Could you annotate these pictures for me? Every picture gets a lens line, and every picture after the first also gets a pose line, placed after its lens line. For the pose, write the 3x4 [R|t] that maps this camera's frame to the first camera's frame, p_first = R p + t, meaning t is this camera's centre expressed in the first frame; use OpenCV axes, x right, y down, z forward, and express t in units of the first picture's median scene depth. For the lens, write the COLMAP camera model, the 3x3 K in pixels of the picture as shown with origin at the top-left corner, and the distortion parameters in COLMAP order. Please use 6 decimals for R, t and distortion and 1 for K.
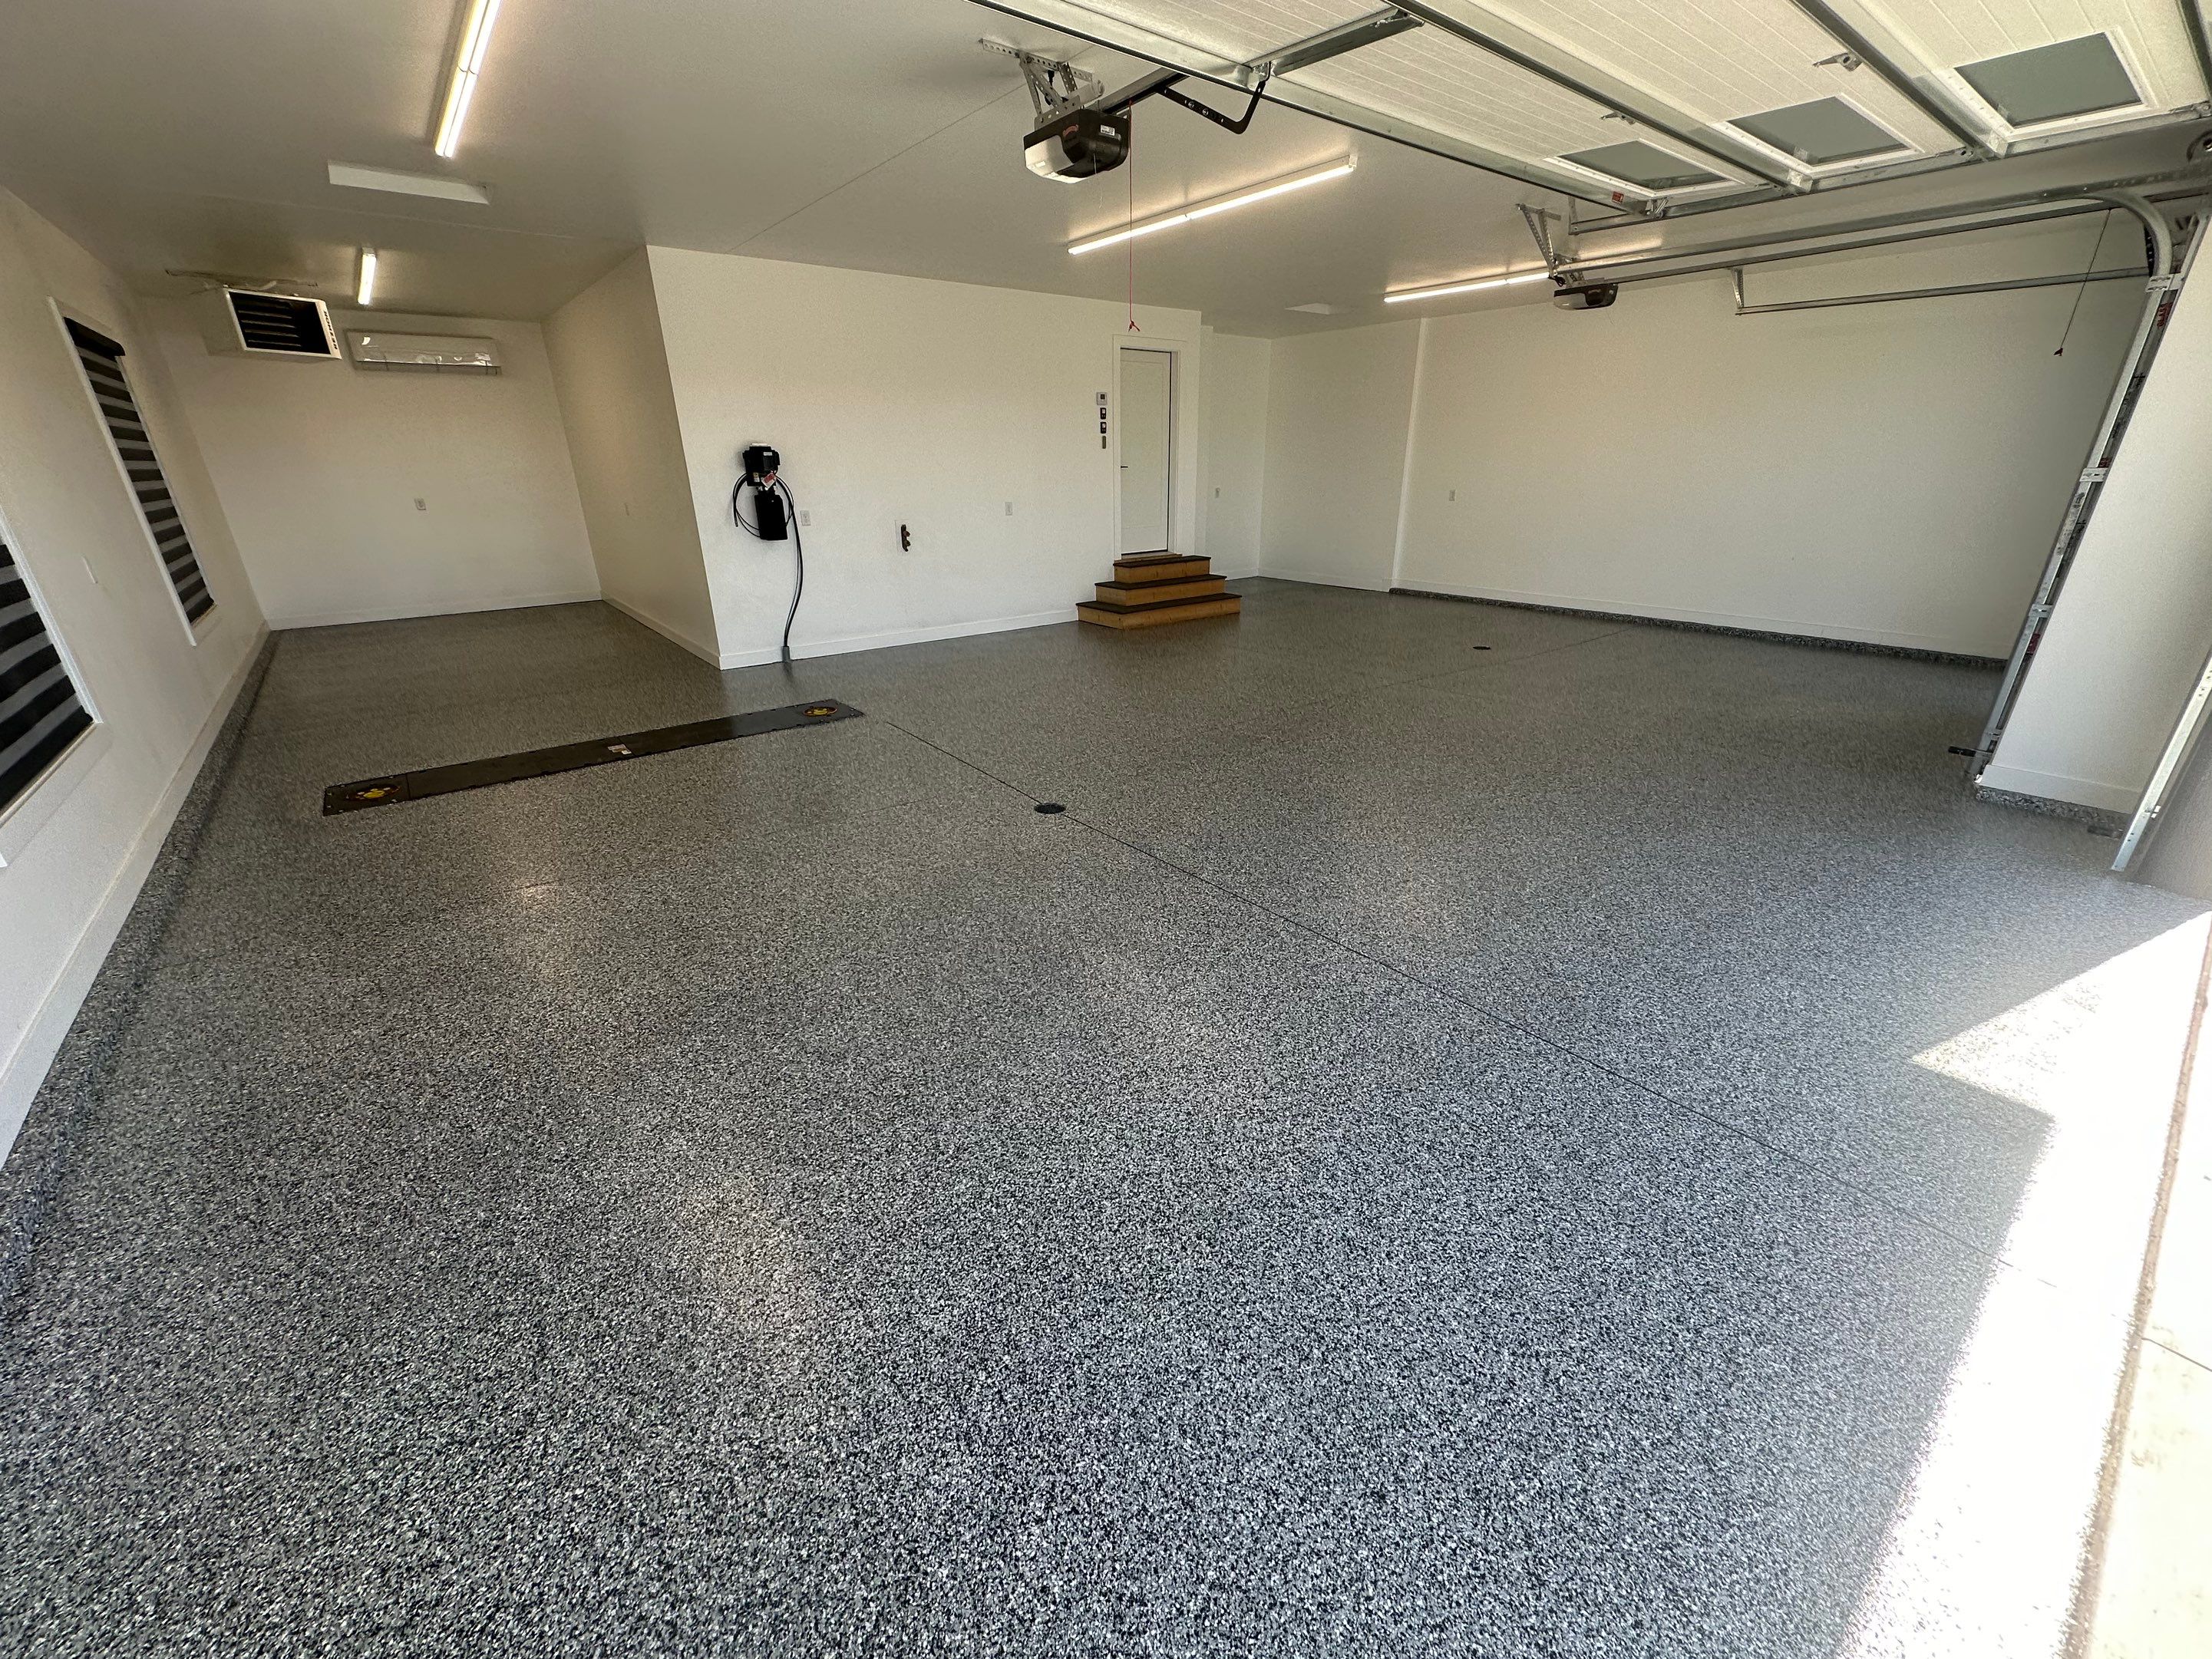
lens RADIAL K [[880.1, 0, 1106.0], [0, 880.1, 829.5], [0, 0, 1]] dist [-0.002341, 0.000749]
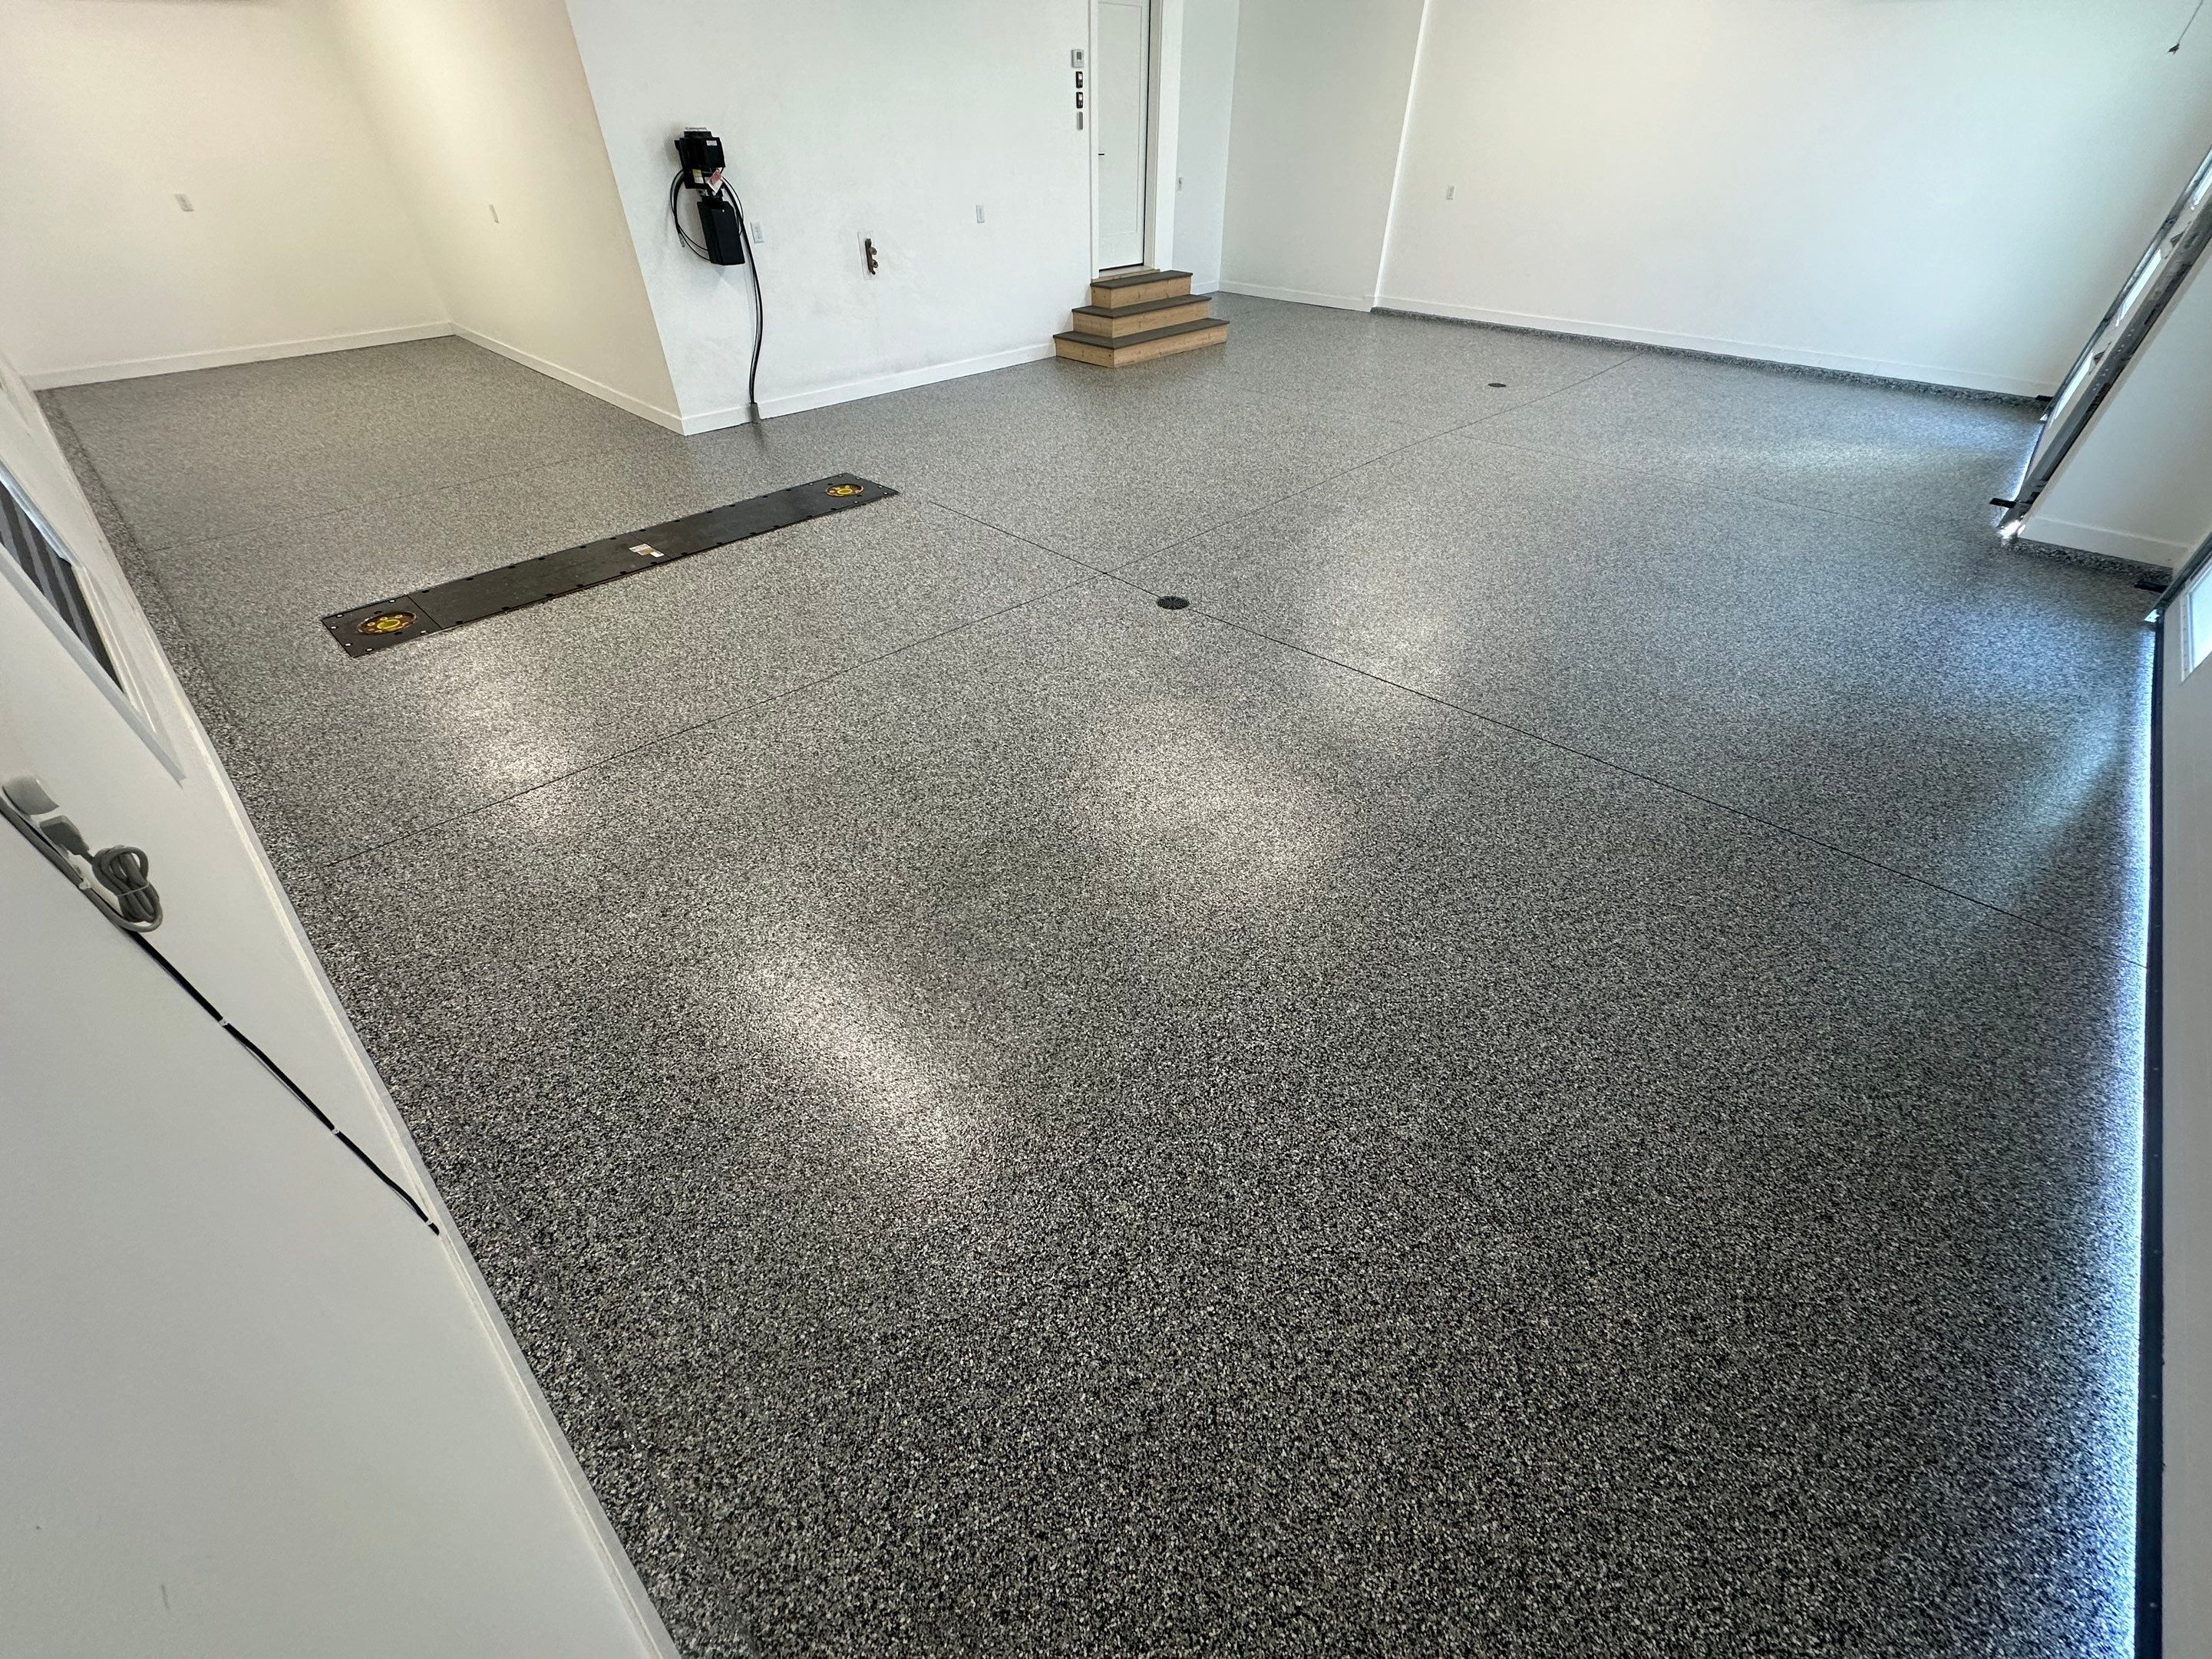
lens RADIAL K [[880.1, 0, 1106.0], [0, 880.1, 829.5], [0, 0, 1]] dist [-0.002341, 0.000749]
pose [[0.988801, -0.084513, 0.123008, -0.249158], [0.046234, 0.957130, 0.285945, -0.059040], [-0.141901, -0.277056, 0.950318, 0.026050]]
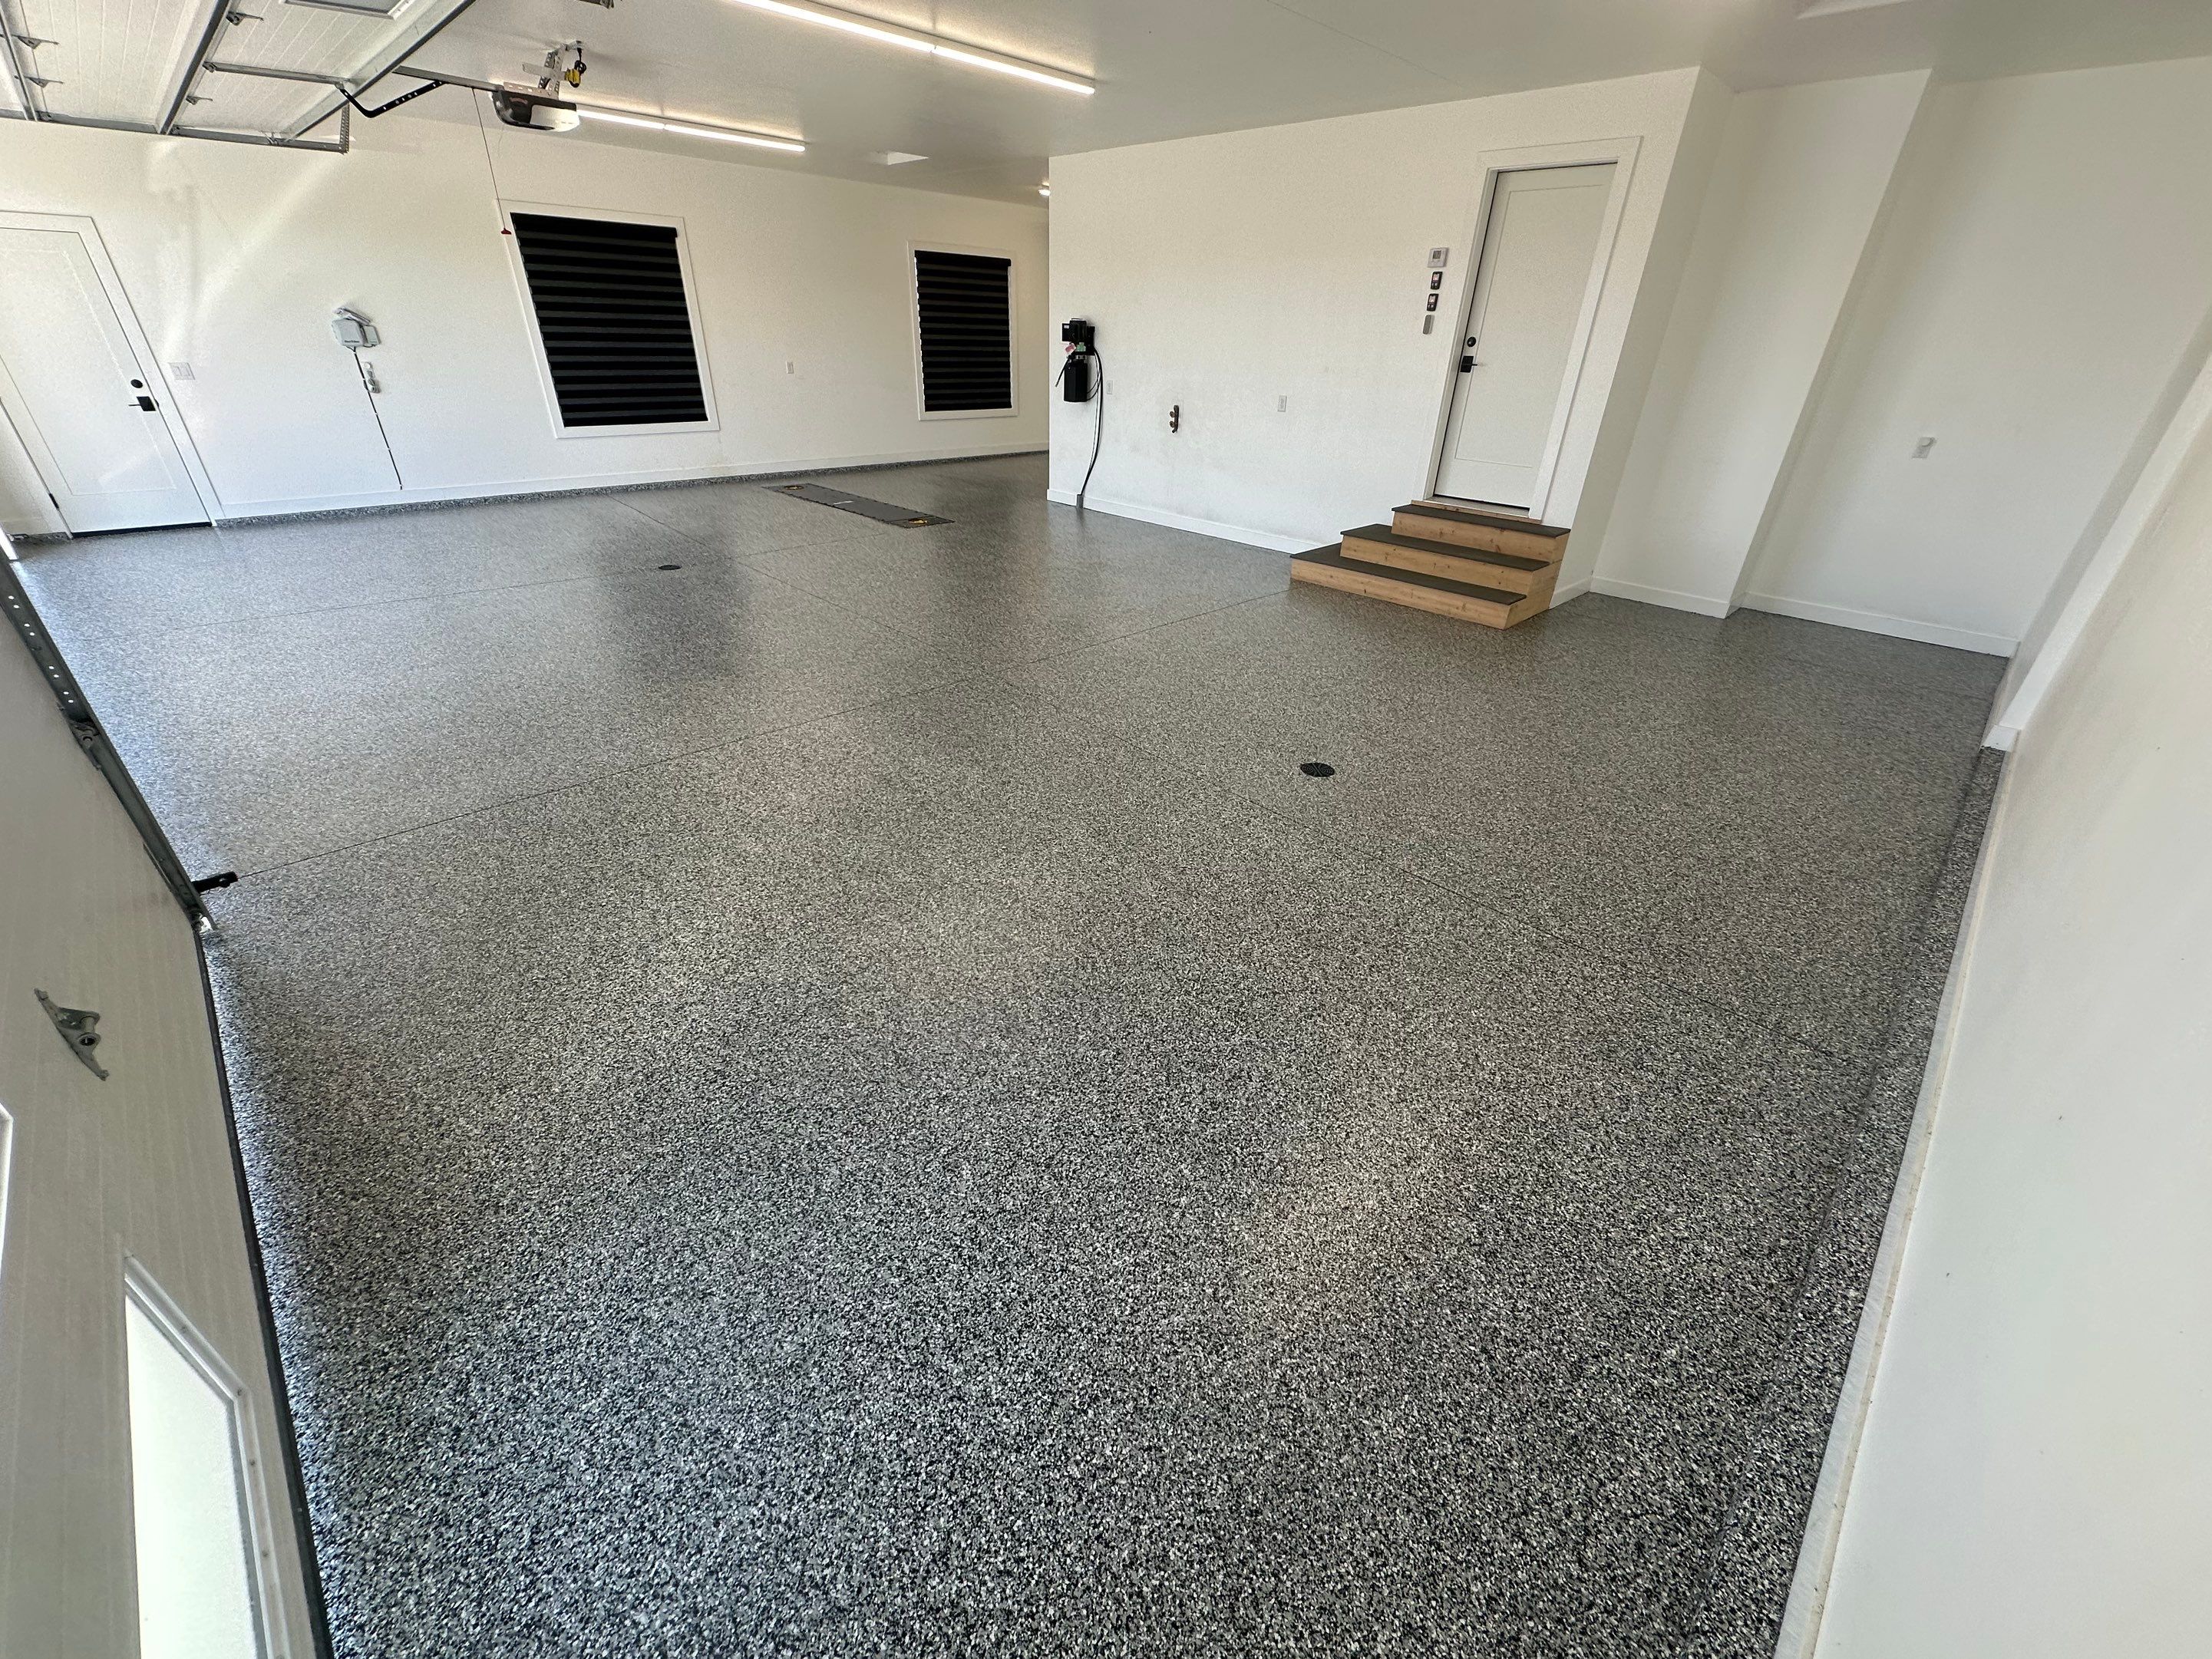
lens RADIAL K [[880.1, 0, 1106.0], [0, 880.1, 829.5], [0, 0, 1]] dist [-0.002341, 0.000749]
pose [[0.115078, 0.503371, -0.856373, 1.391291], [-0.415105, 0.807588, 0.418915, -0.546321], [0.902466, 0.307277, 0.301887, 1.230251]]
